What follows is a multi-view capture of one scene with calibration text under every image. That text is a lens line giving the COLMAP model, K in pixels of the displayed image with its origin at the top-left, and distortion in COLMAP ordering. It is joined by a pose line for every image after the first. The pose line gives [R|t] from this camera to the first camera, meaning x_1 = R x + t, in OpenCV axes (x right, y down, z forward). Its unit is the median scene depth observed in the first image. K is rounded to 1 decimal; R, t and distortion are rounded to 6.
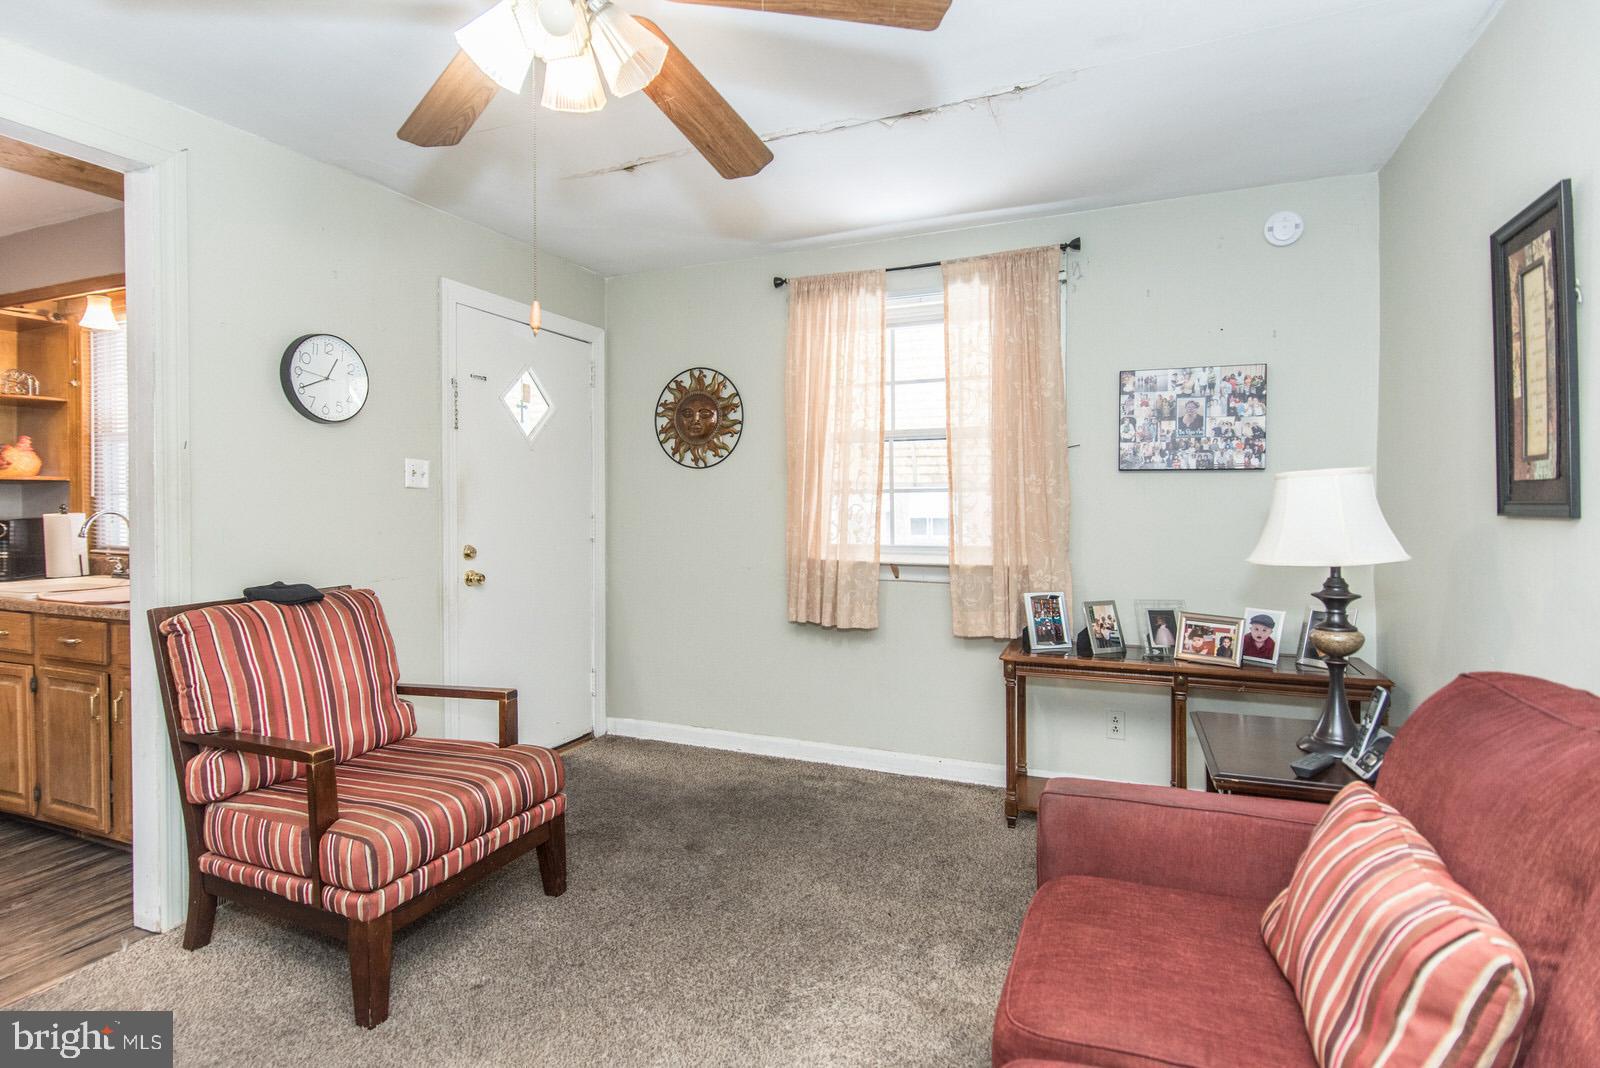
lens RADIAL K [[811.4, 0, 788.6], [0, 811.4, 510.6], [0, 0, 1]] dist [0.000903, -0.000269]
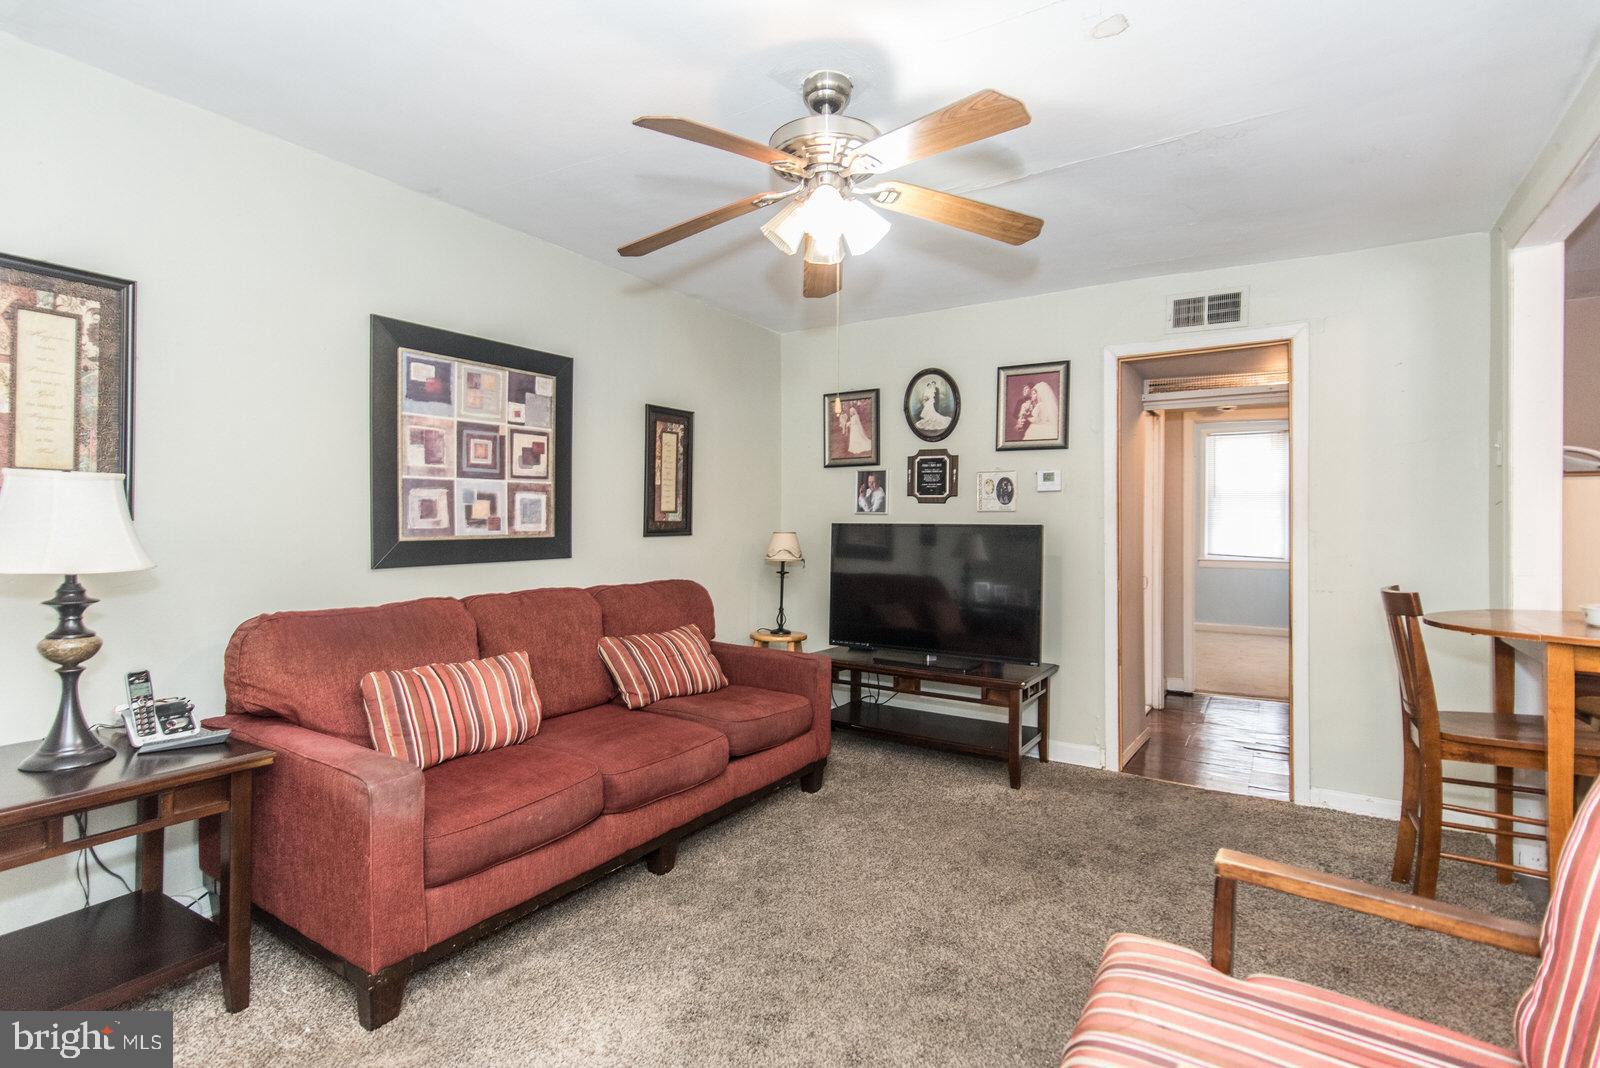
lens RADIAL K [[766.9, 0, 801.5], [0, 766.9, 524.2], [0, 0, 1]] dist [0.027609, 0.000025]
pose [[-0.987015, -0.003832, 0.160579, -0.256335], [-0.003392, 0.999990, 0.003014, 0.004487], [-0.160589, 0.002430, -0.987018, 1.369401]]
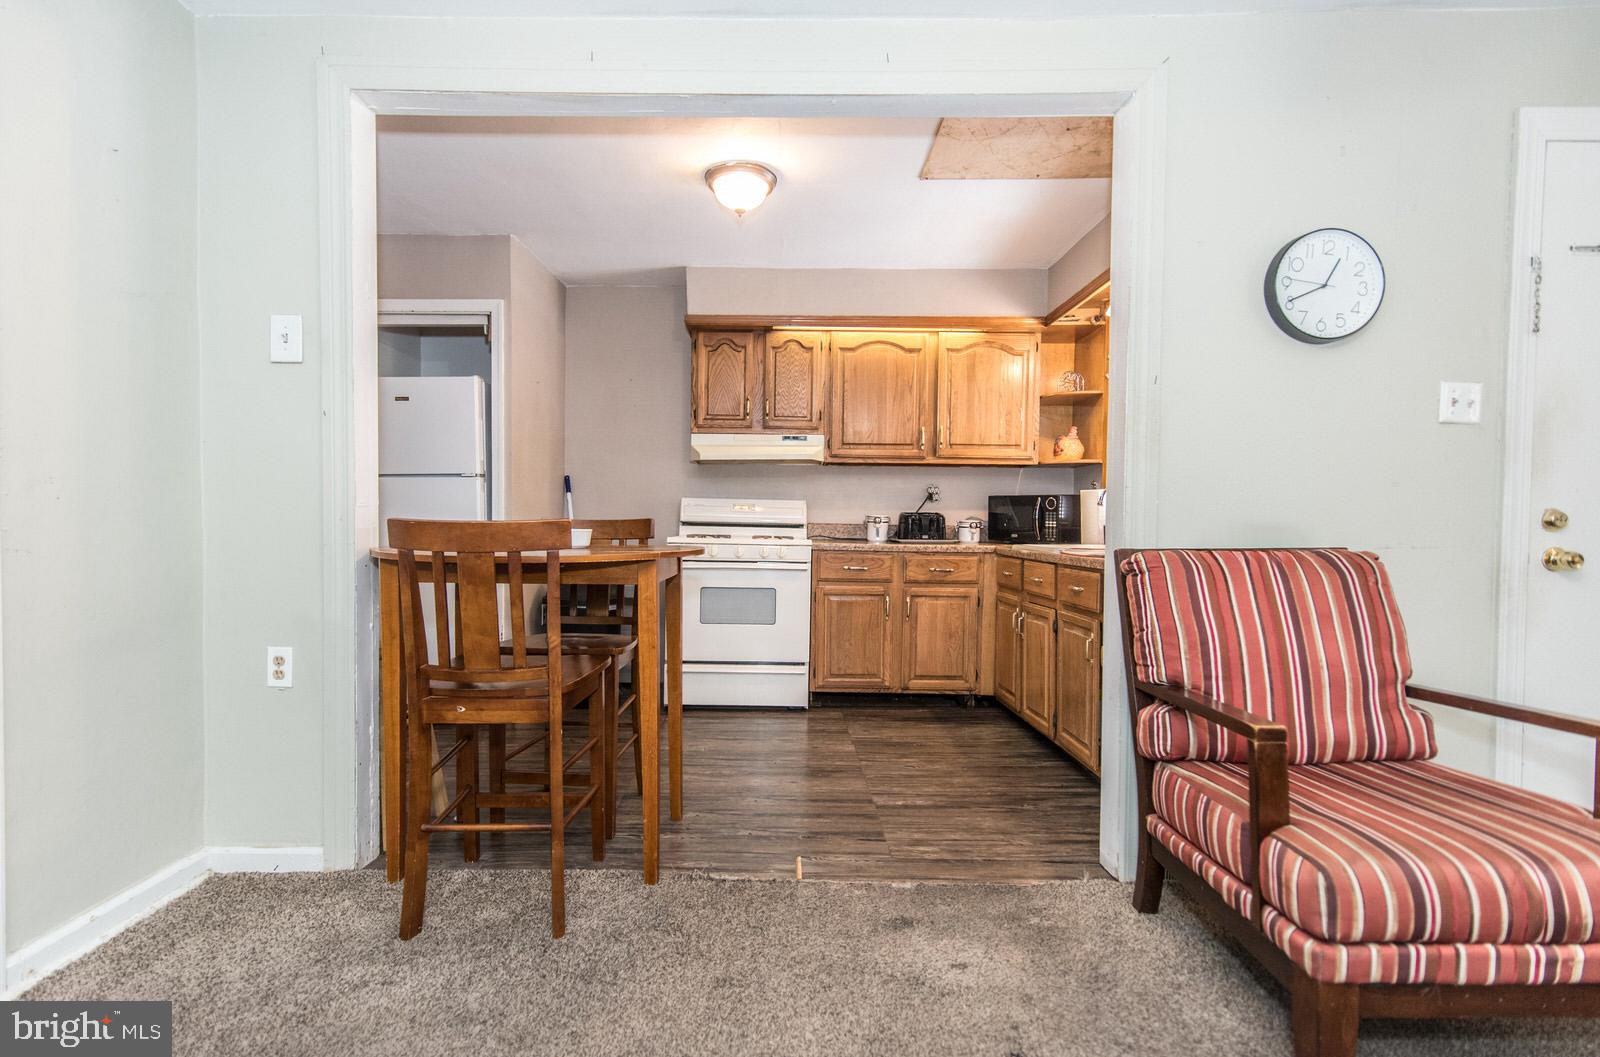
lens RADIAL K [[792.6, 0, 781.5], [0, 792.6, 545.5], [0, 0, 1]] dist [0.013439, 0.000141]
pose [[0.396669, 0.030227, -0.917464, -0.058027], [-0.017862, 0.999523, 0.025208, 0.090158], [0.917788, 0.006388, 0.397020, 0.221593]]
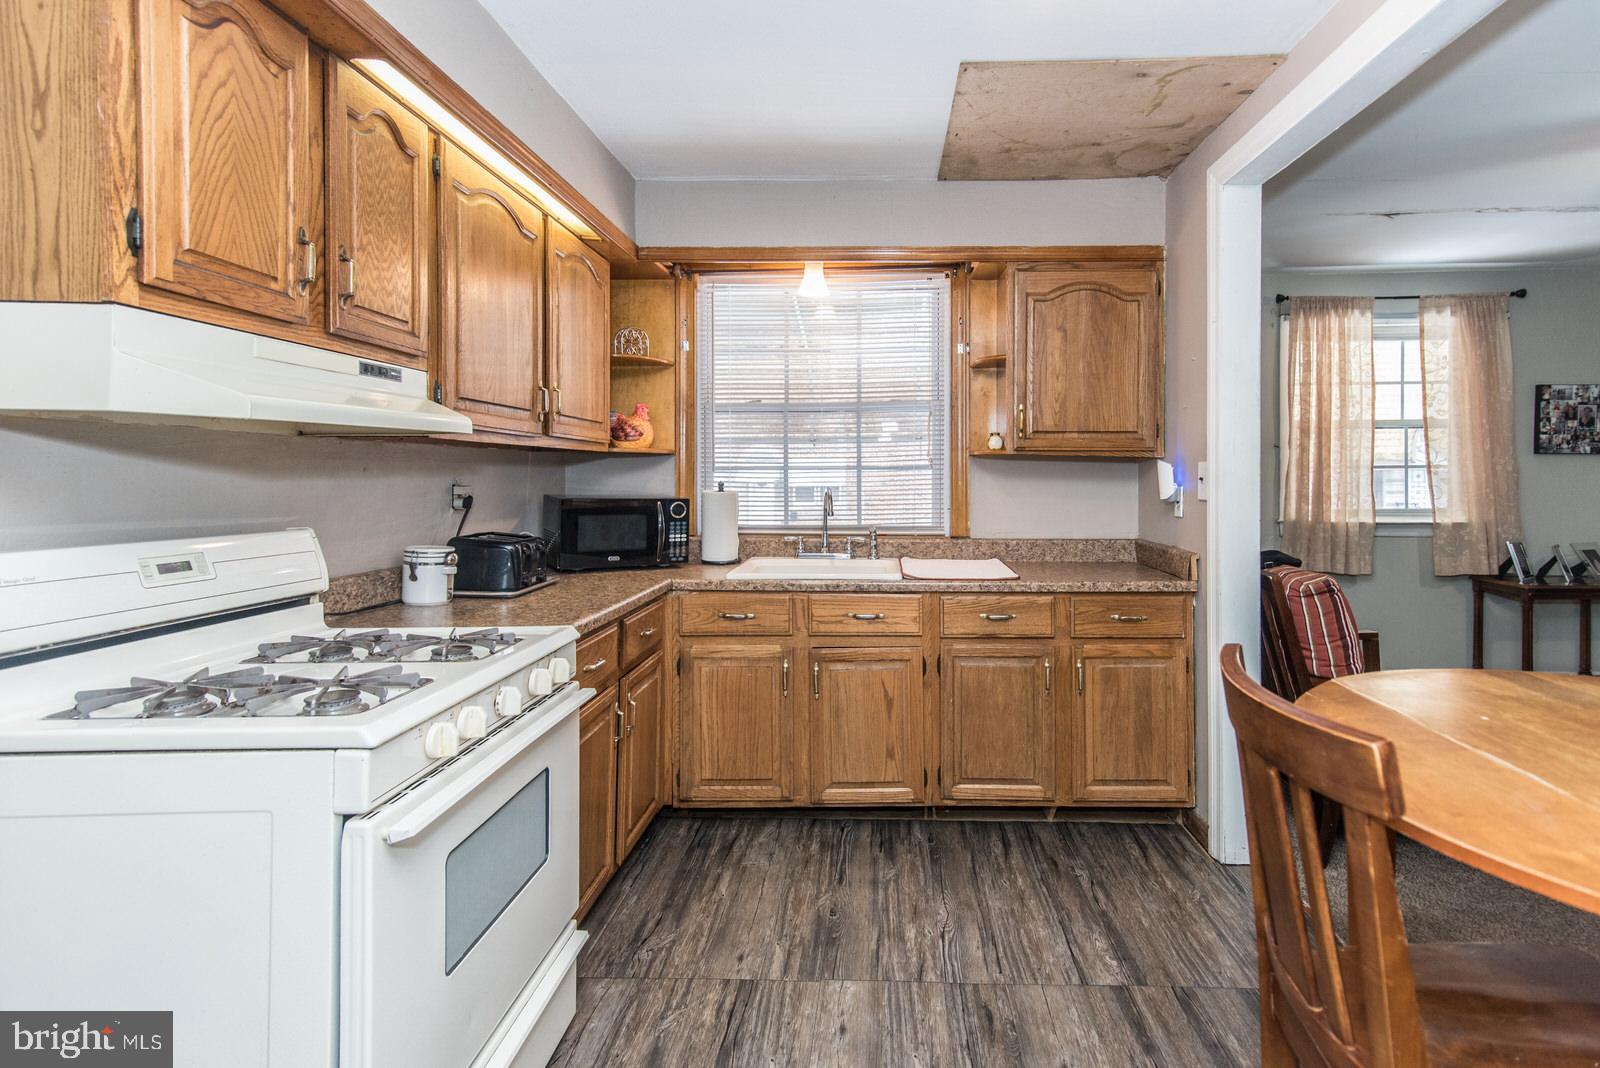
lens RADIAL K [[788.8, 0, 883.5], [0, 788.8, 480.1], [0, 0, 1]] dist [0.024724, 0.000481]
pose [[0.927714, -0.004355, 0.373267, -1.535180], [0.004255, 0.999990, 0.001090, -0.012665], [-0.373268, 0.000577, 0.927723, 0.157504]]
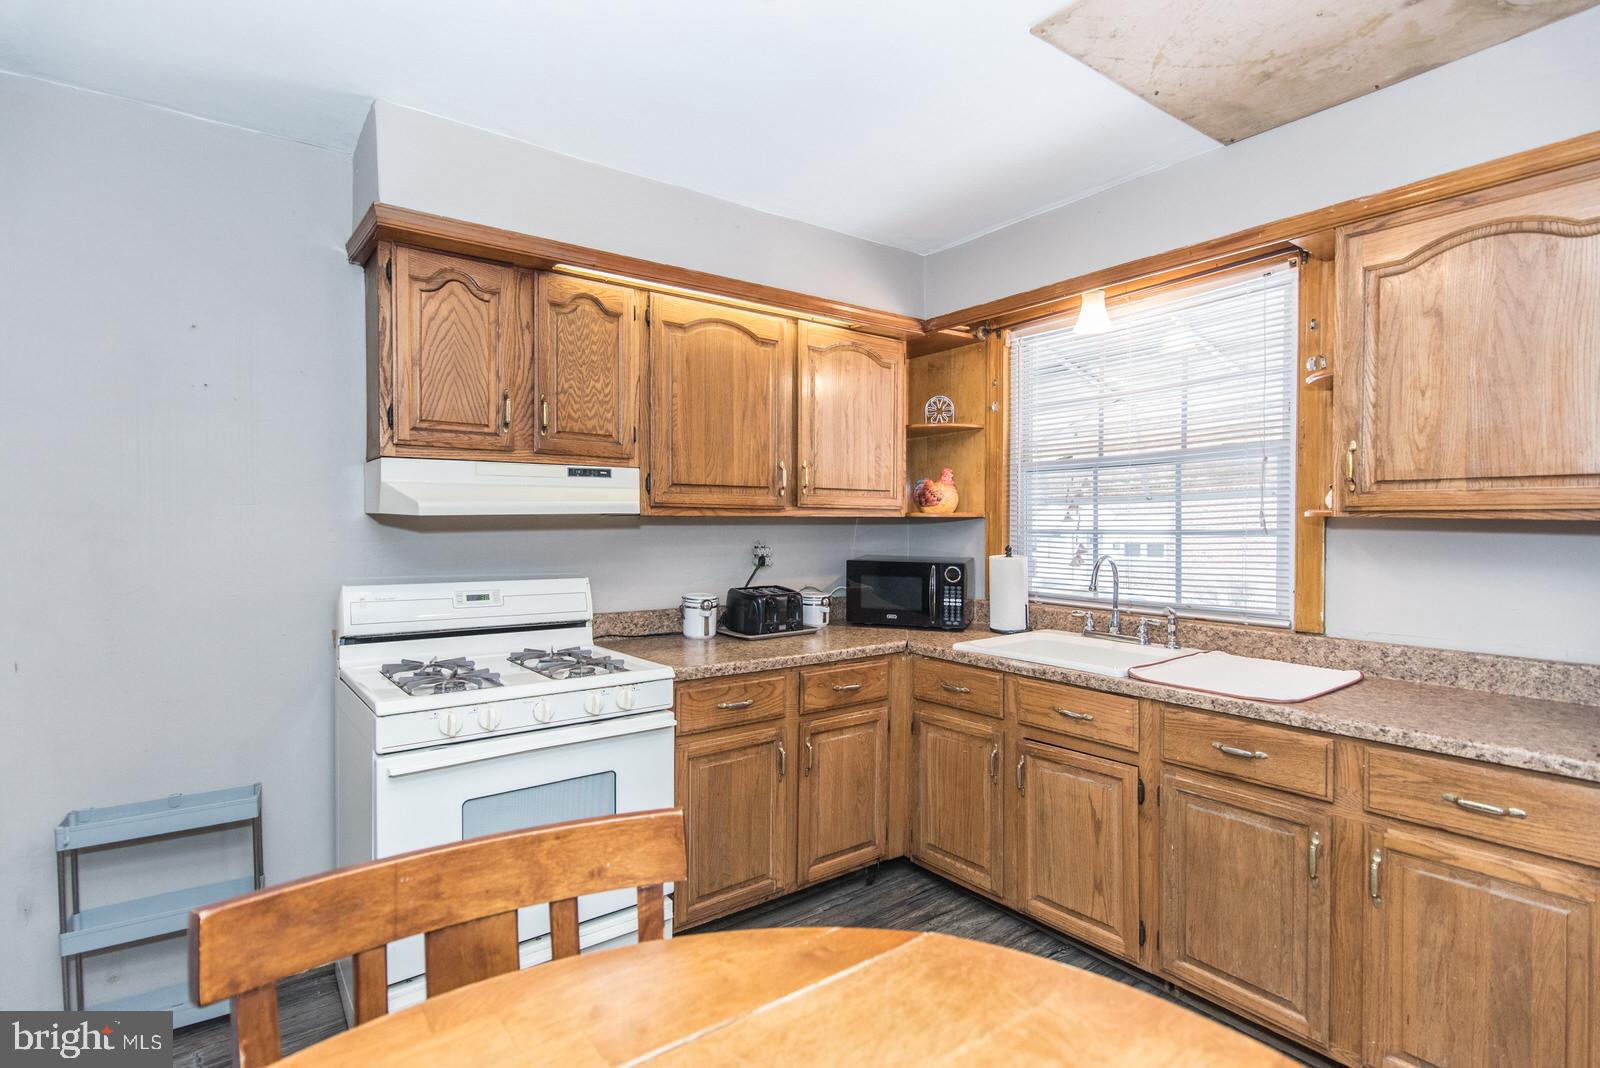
lens RADIAL K [[777.7, 0, 793.4], [0, 777.7, 542.2], [0, 0, 1]] dist [0.003213, 0.000456]
pose [[0.864831, 0.010654, -0.501950, -0.979101], [-0.002096, 0.999843, 0.017610, -0.037529], [0.502059, -0.014178, 0.864717, 0.240905]]
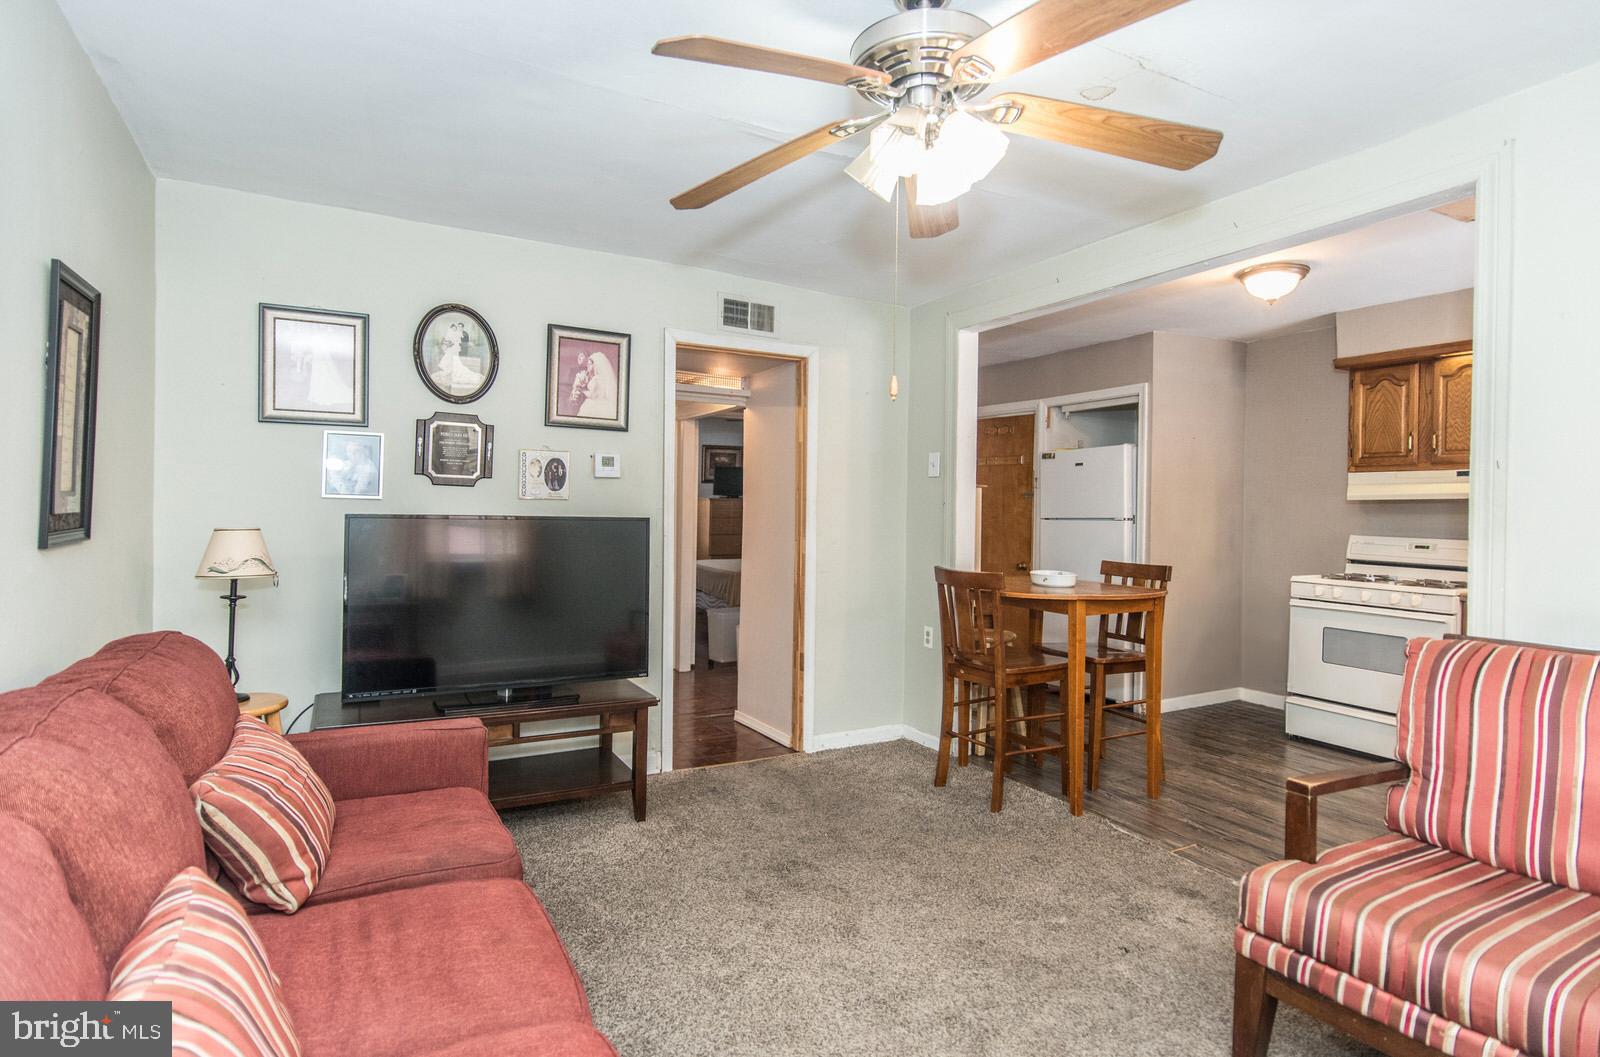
lens RADIAL K [[814.7, 0, 770.5], [0, 814.7, 506.0], [0, 0, 1]] dist [-0.000125, -0.000081]
pose [[-0.629134, -0.008726, -0.777248, 0.461602], [-0.019077, 0.999809, 0.004217, -0.020640], [0.777062, 0.017481, -0.629181, 0.884995]]
